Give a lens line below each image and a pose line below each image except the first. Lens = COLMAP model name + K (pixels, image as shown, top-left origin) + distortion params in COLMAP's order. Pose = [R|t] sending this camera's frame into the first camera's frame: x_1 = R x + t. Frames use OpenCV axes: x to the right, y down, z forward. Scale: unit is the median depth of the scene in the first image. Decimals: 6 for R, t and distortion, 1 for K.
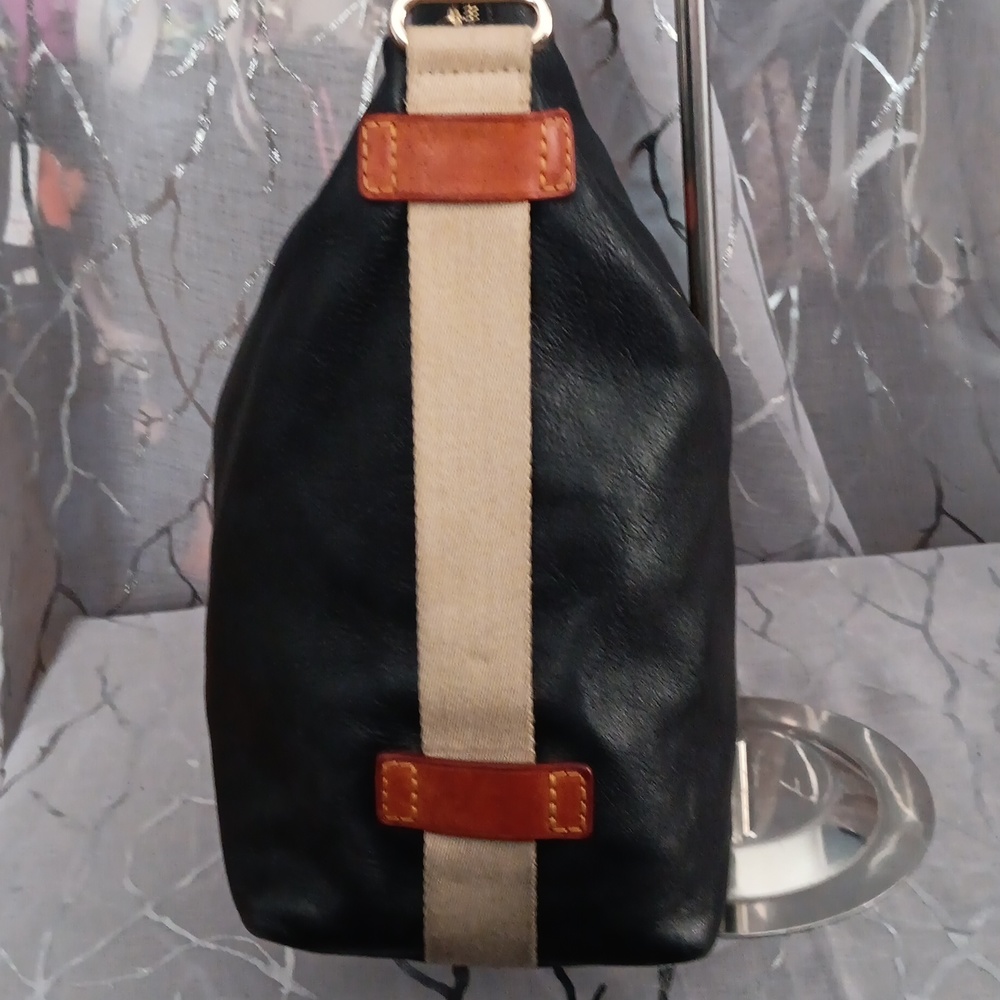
lens RADIAL K [[1718.2, 0, 499.2], [0, 1718.2, 530.0], [0, 0, 1]] dist [0.241860, -0.880527]
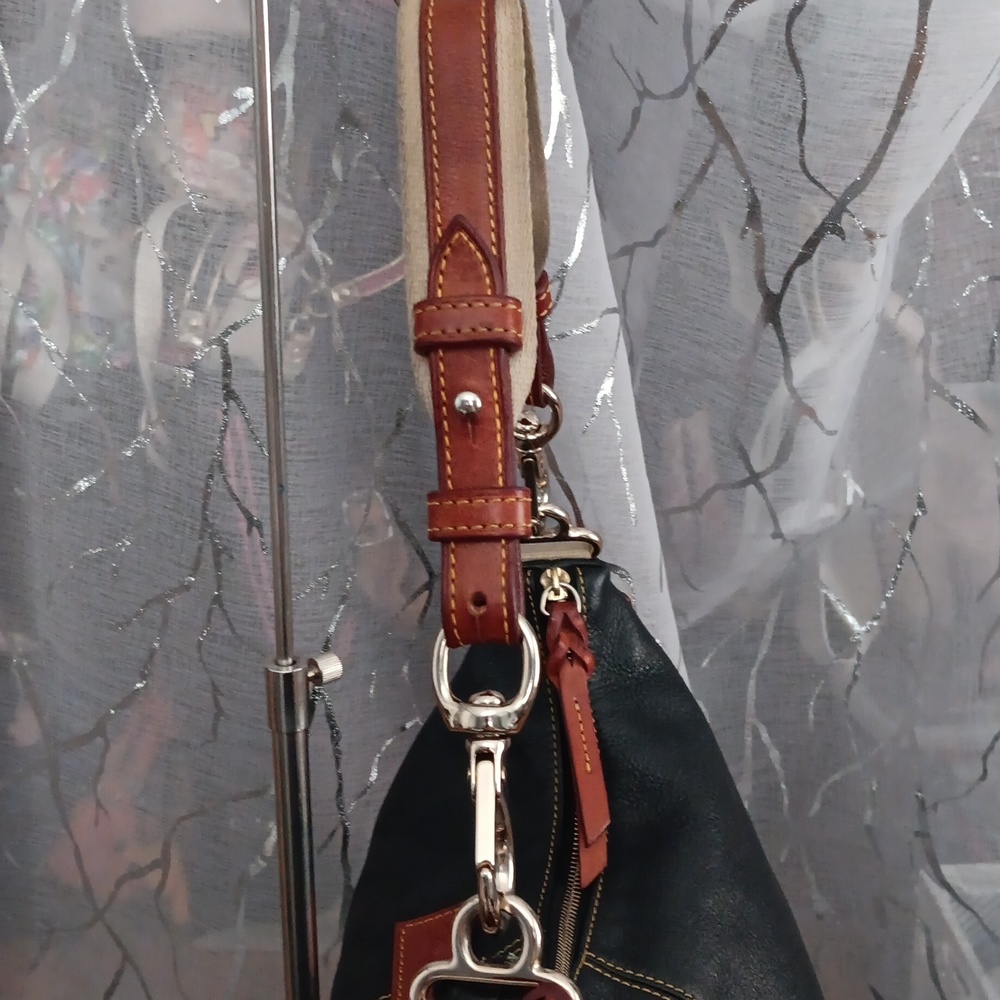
lens RADIAL K [[1718.2, 0, 499.2], [0, 1718.2, 530.0], [0, 0, 1]] dist [0.241860, -0.880527]
pose [[0.995057, 0.054562, 0.082978, -0.056022], [-0.049918, 0.997123, -0.057051, -0.242013], [-0.085852, 0.052626, 0.994917, 0.049567]]
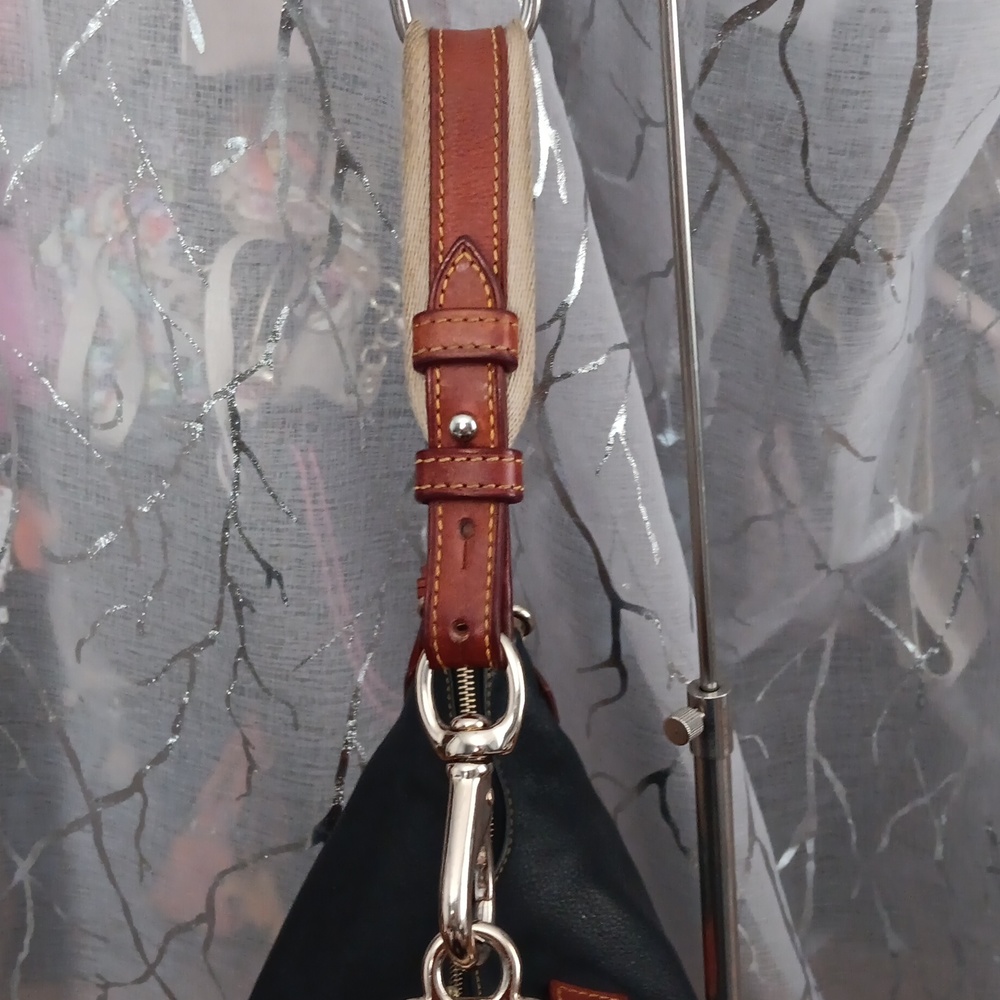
lens RADIAL K [[1718.2, 0, 499.2], [0, 1718.2, 530.0], [0, 0, 1]] dist [0.241860, -0.880527]
pose [[0.999766, 0.019583, 0.009210, -0.008372], [-0.019004, 0.998063, -0.059242, -0.260526], [-0.010353, 0.059053, 0.998201, 0.067296]]
